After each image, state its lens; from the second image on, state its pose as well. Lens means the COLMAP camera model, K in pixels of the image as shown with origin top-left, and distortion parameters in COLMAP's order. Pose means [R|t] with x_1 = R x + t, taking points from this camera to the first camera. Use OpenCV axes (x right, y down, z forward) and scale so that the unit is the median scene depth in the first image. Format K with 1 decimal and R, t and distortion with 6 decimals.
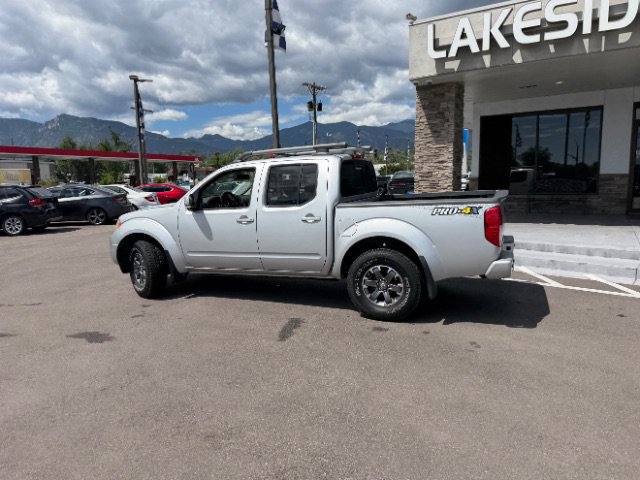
lens RADIAL K [[452.7, 0, 317.1], [0, 452.7, 243.4], [0, 0, 1]] dist [0.023407, -0.033286]
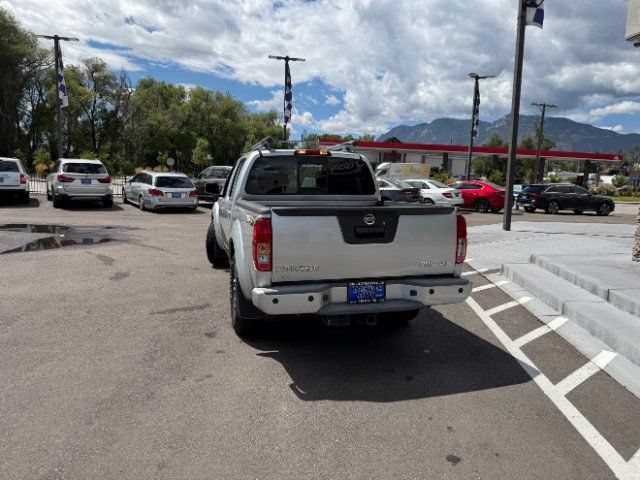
lens RADIAL K [[452.7, 0, 318.1], [0, 452.7, 239.2], [0, 0, 1]] dist [0.023407, -0.033286]
pose [[0.633873, 0.155226, -0.757701, 0.549872], [-0.158031, 0.984979, 0.069583, -0.060752], [0.757121, 0.075633, 0.648882, 0.307938]]
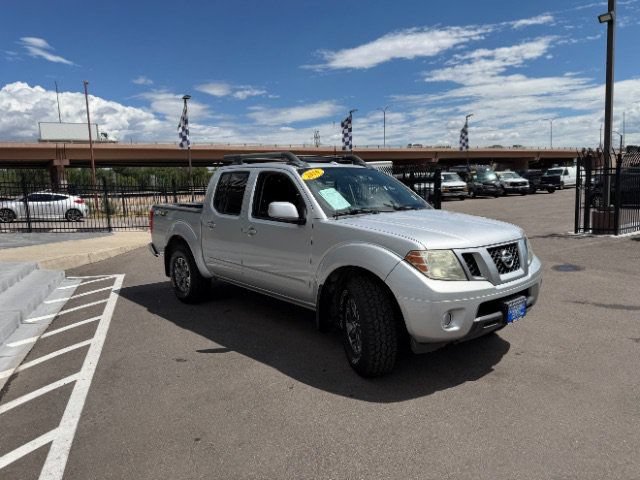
lens RADIAL K [[452.7, 0, 323.0], [0, 452.7, 239.6], [0, 0, 1]] dist [0.023407, -0.033286]
pose [[-0.903361, 0.004193, 0.428861, -0.354412], [0.117480, 0.964125, 0.238036, -0.184139], [-0.412478, 0.265415, -0.871445, 1.330594]]
